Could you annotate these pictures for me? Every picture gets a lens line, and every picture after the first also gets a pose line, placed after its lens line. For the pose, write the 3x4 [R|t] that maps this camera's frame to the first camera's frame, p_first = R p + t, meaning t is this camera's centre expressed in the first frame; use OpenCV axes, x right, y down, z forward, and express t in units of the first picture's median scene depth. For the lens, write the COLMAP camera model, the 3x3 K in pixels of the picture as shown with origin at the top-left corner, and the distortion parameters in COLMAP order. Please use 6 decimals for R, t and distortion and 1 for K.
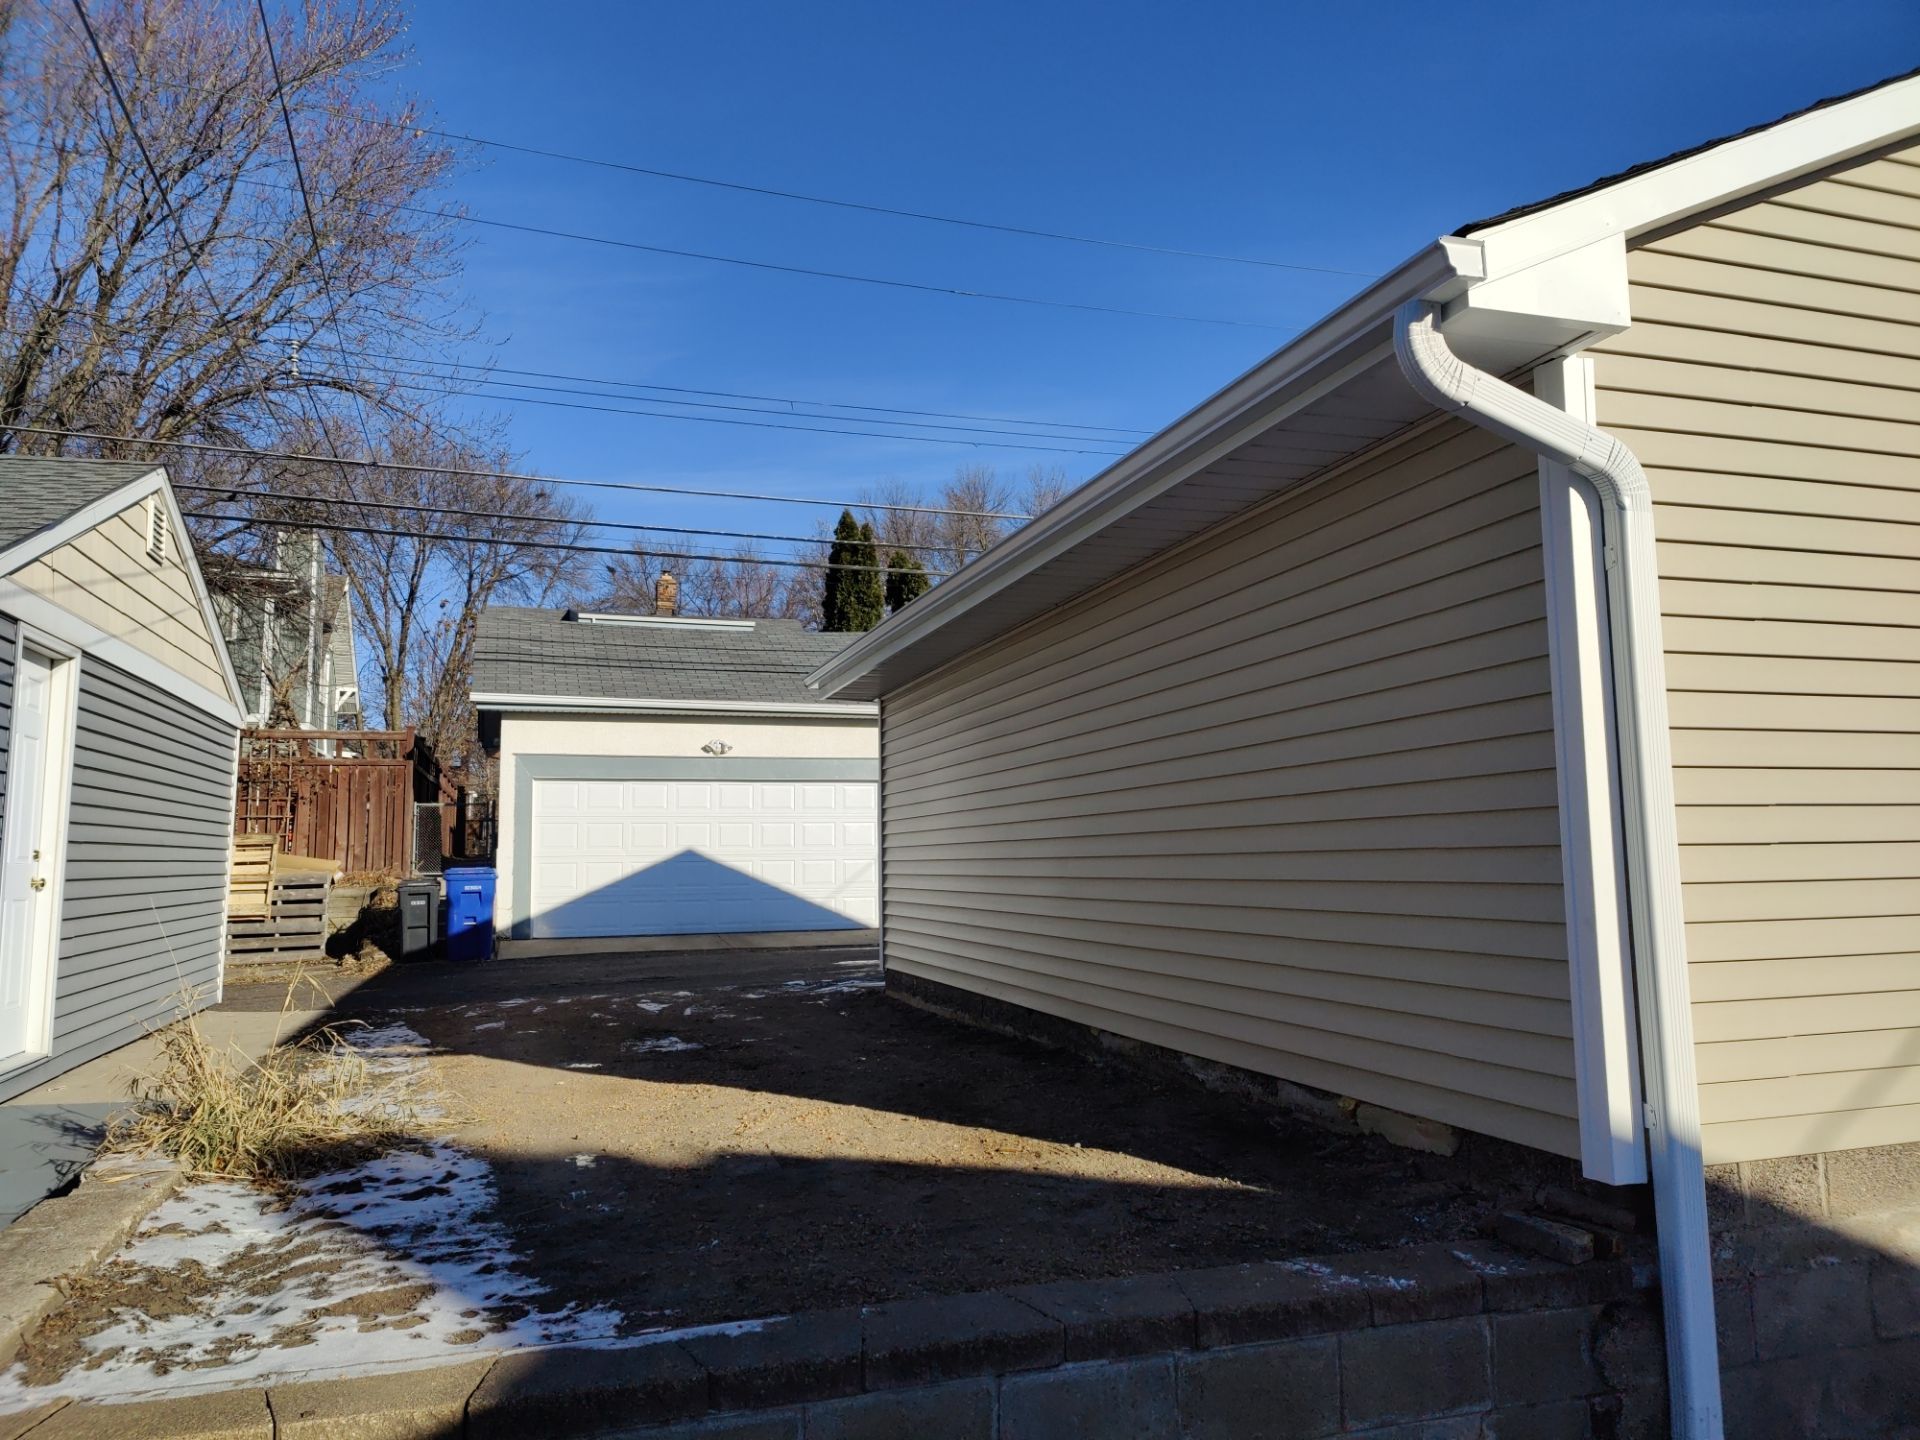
lens RADIAL K [[1312.8, 0, 962.3], [0, 1312.8, 729.5], [0, 0, 1]] dist [0.048461, -0.031118]
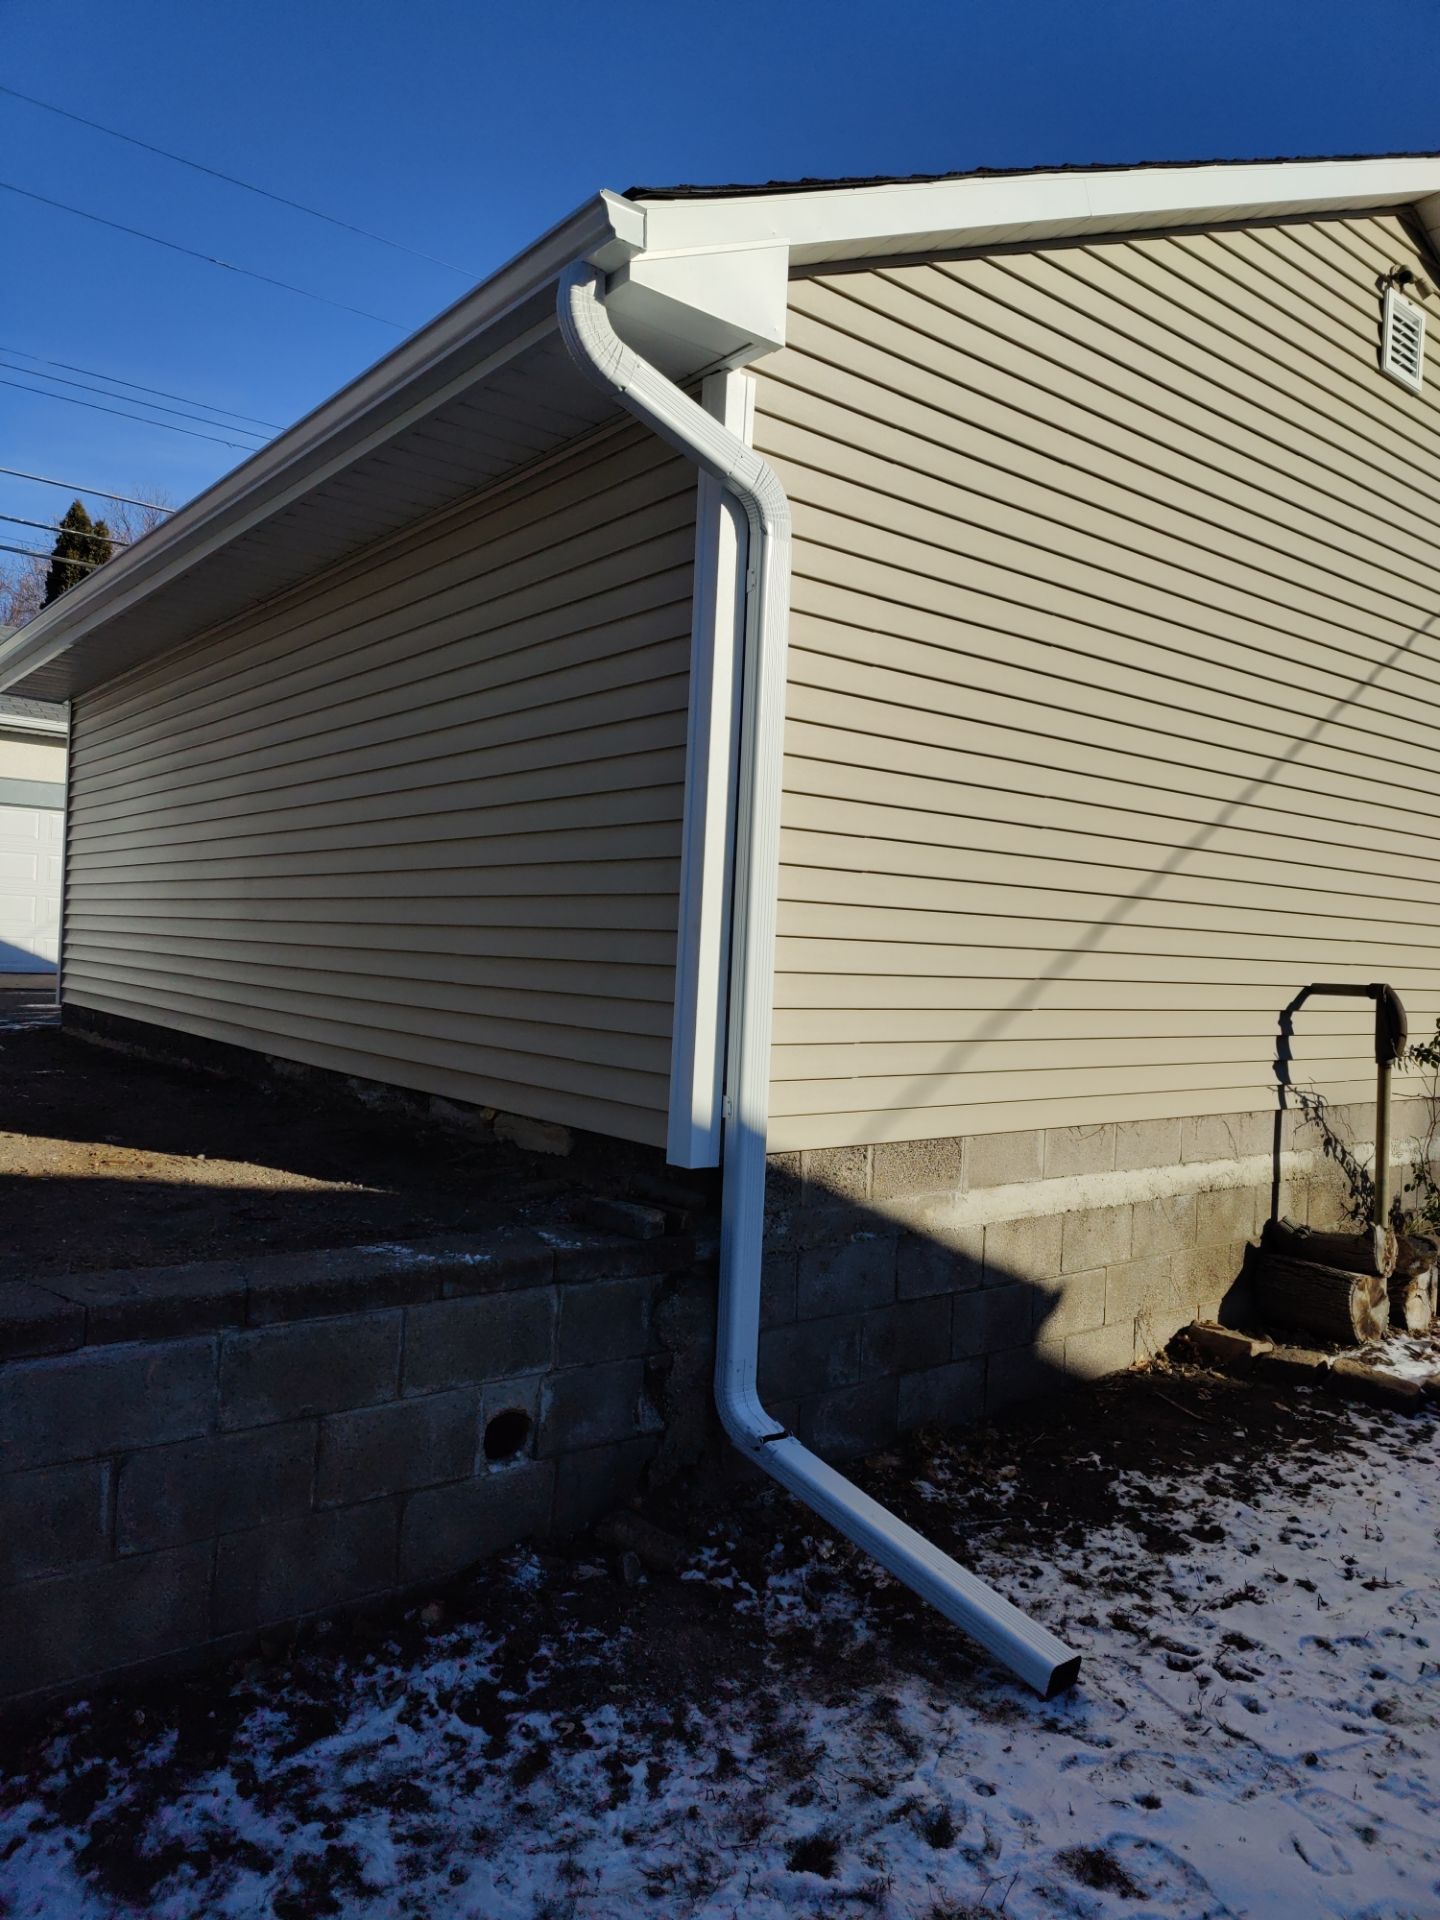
lens RADIAL K [[1312.8, 0, 720.0], [0, 1312.8, 960.0], [0, 0, 1]] dist [0.048461, -0.031118]
pose [[0.932929, 0.054351, 0.355935, 0.118074], [-0.095438, 0.990510, 0.098899, 0.063439], [-0.347182, -0.126236, 0.929263, 0.018584]]
